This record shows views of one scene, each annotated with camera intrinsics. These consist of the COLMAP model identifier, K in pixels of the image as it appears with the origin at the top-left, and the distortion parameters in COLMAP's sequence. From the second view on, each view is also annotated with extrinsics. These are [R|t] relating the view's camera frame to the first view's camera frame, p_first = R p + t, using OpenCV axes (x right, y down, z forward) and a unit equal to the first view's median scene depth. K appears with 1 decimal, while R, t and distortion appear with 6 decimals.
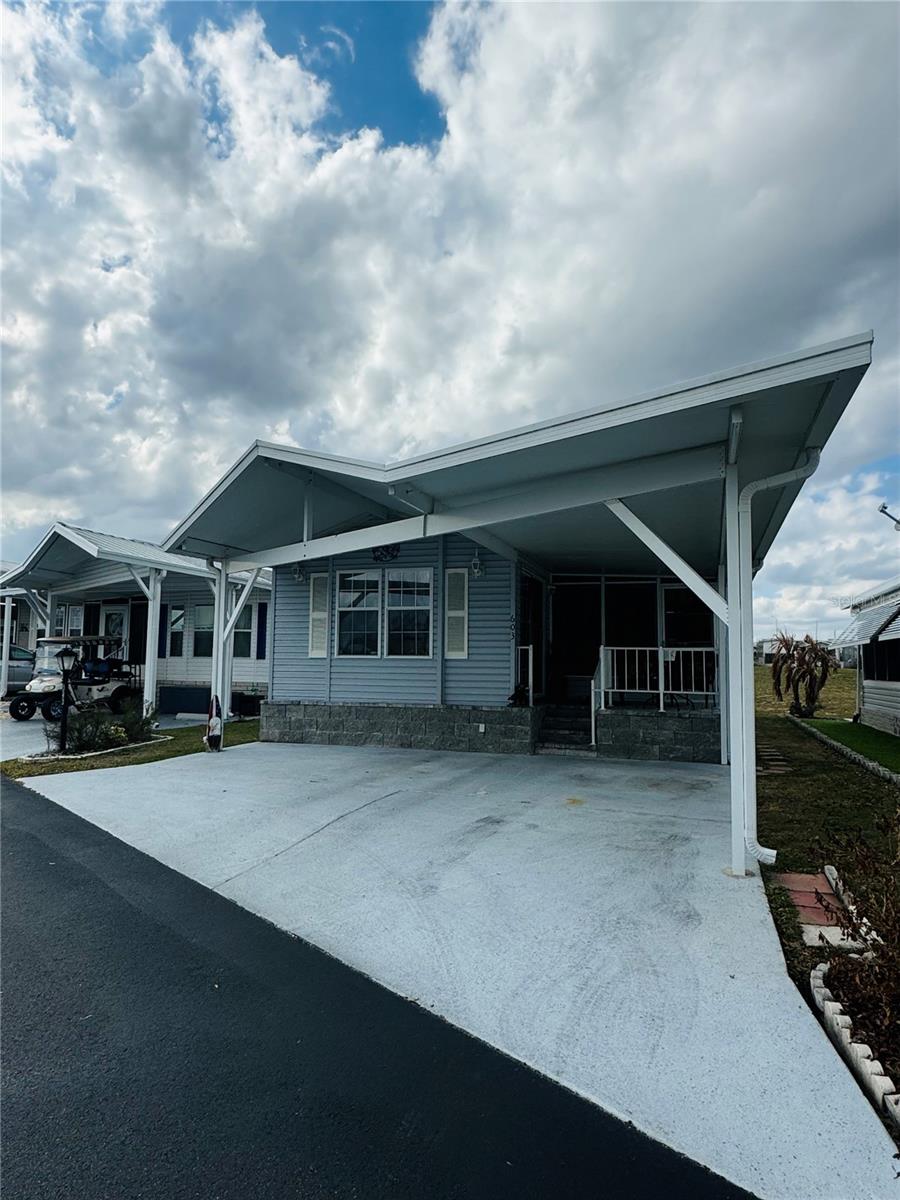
lens RADIAL K [[753.1, 0, 453.9], [0, 753.1, 601.7], [0, 0, 1]] dist [-0.002798, -0.000091]
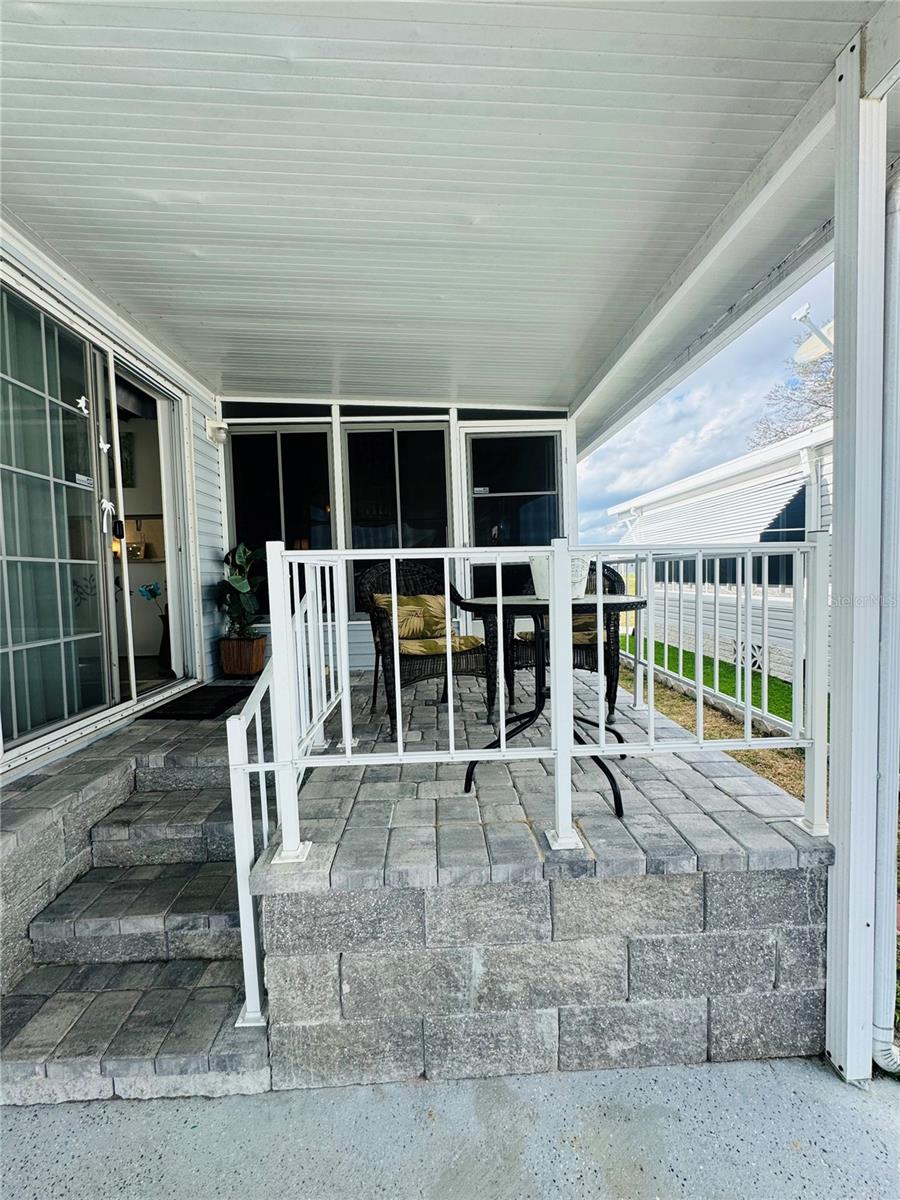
lens RADIAL K [[474.1, 0, 451.0], [0, 474.1, 599.9], [0, 0, 1]] dist [-0.000669, 0.000029]
pose [[0.935827, -0.055097, 0.348127, 0.186576], [0.008335, 0.990889, 0.134421, 0.054161], [-0.352361, -0.122893, 0.927760, 0.825733]]
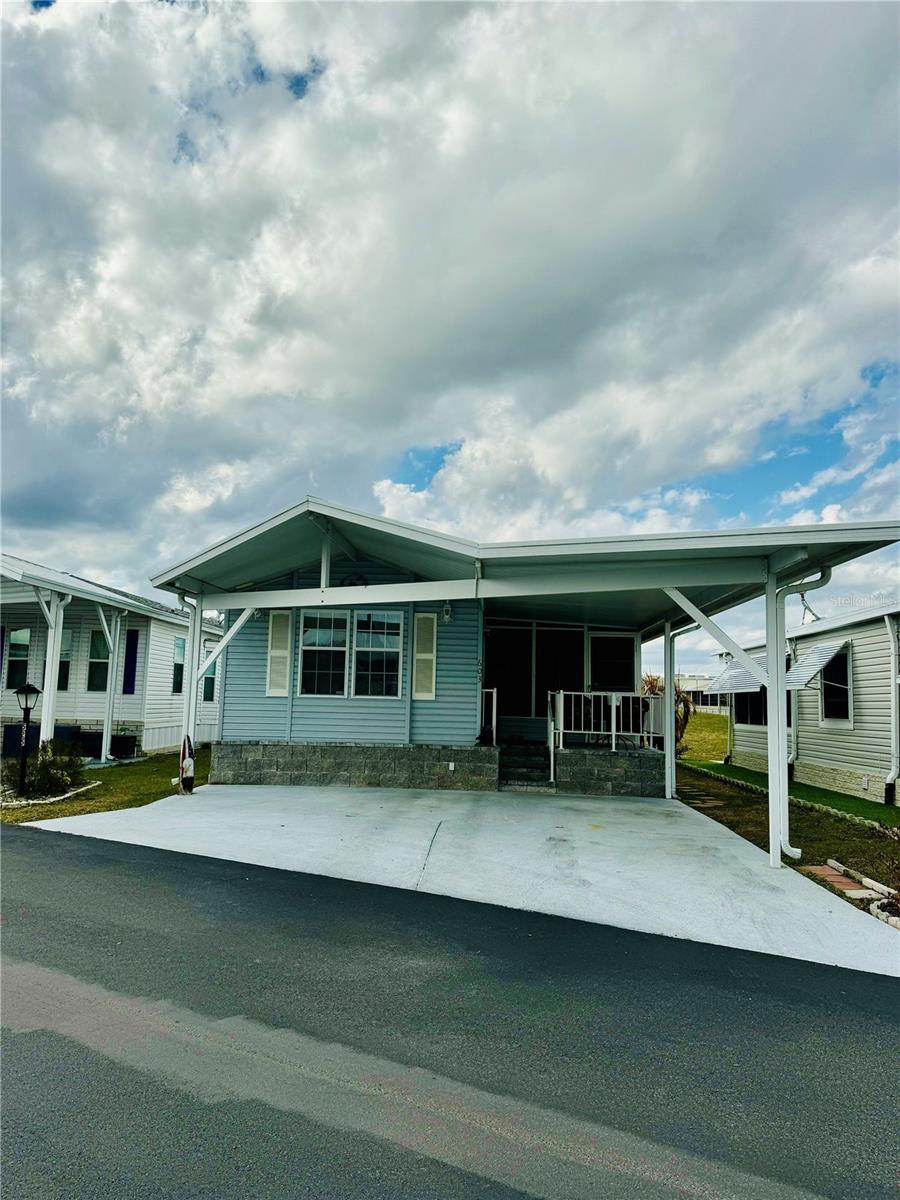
lens RADIAL K [[914.4, 0, 448.2], [0, 914.4, 598.5], [0, 0, 1]] dist [0.121504, -0.000120]
pose [[0.961437, 0.044973, 0.271325, -0.315746], [-0.038705, 0.998847, -0.028410, -0.029718], [-0.272289, 0.016813, 0.962068, -0.234457]]
